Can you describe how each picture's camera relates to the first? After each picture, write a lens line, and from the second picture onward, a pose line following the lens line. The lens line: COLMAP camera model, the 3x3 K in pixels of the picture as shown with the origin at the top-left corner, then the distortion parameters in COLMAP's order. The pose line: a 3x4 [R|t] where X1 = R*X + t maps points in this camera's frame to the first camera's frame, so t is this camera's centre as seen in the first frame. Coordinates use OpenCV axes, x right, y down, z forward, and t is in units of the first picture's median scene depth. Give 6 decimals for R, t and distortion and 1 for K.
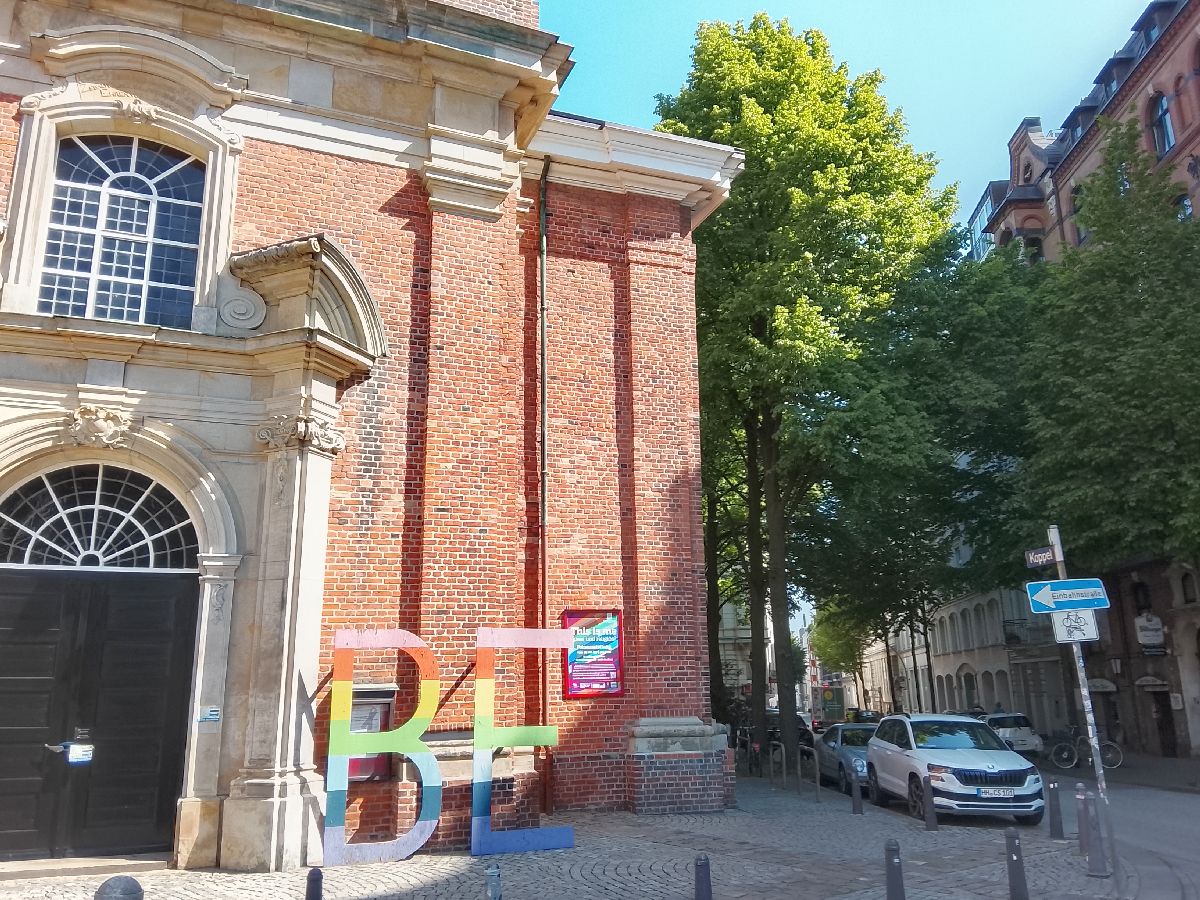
lens RADIAL K [[890.4, 0, 600.0], [0, 890.4, 450.0], [0, 0, 1]] dist [0.096251, -0.153686]
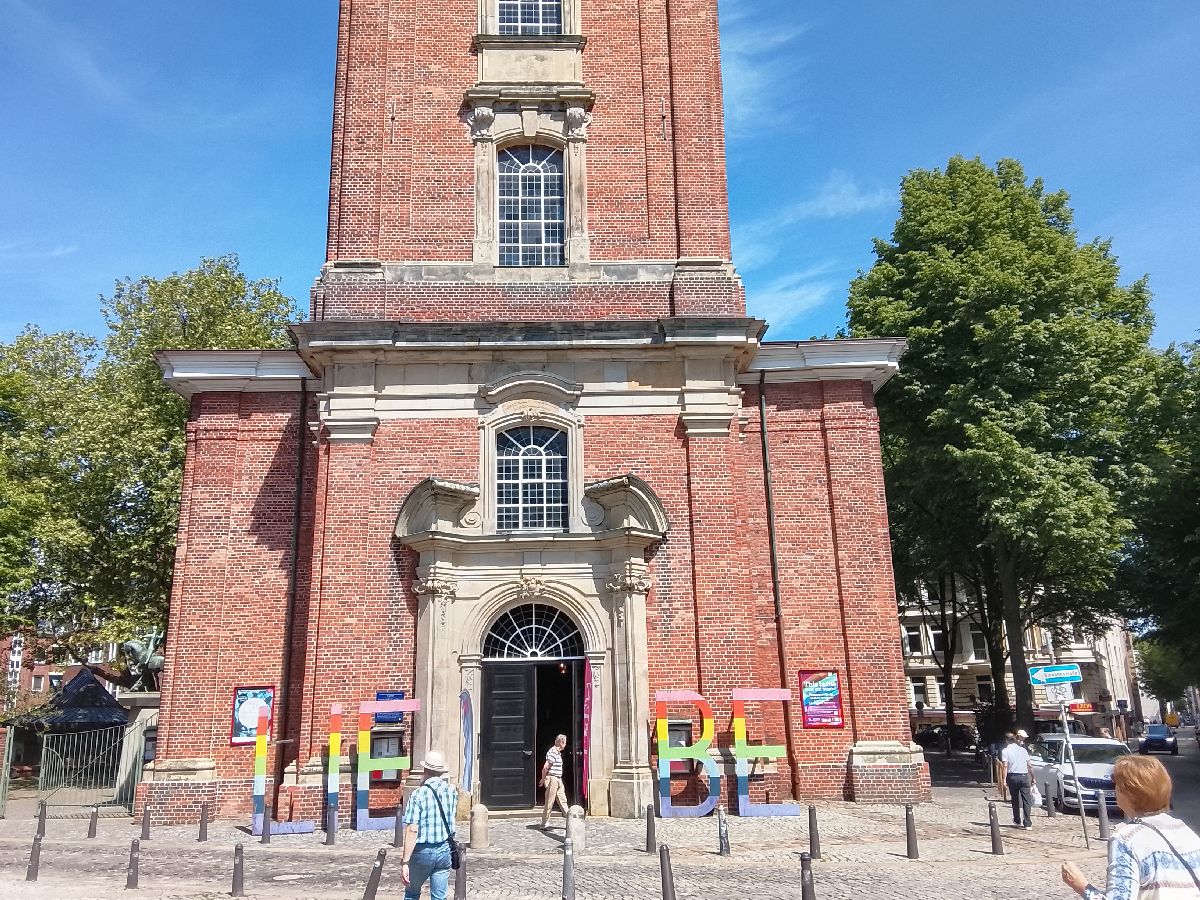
lens RADIAL K [[890.4, 0, 600.0], [0, 890.4, 450.0], [0, 0, 1]] dist [0.096251, -0.153686]
pose [[0.929534, -0.102897, -0.354088, 0.280309], [0.098441, 0.994672, -0.030626, -0.229266], [0.355353, -0.006389, 0.934710, -0.707214]]
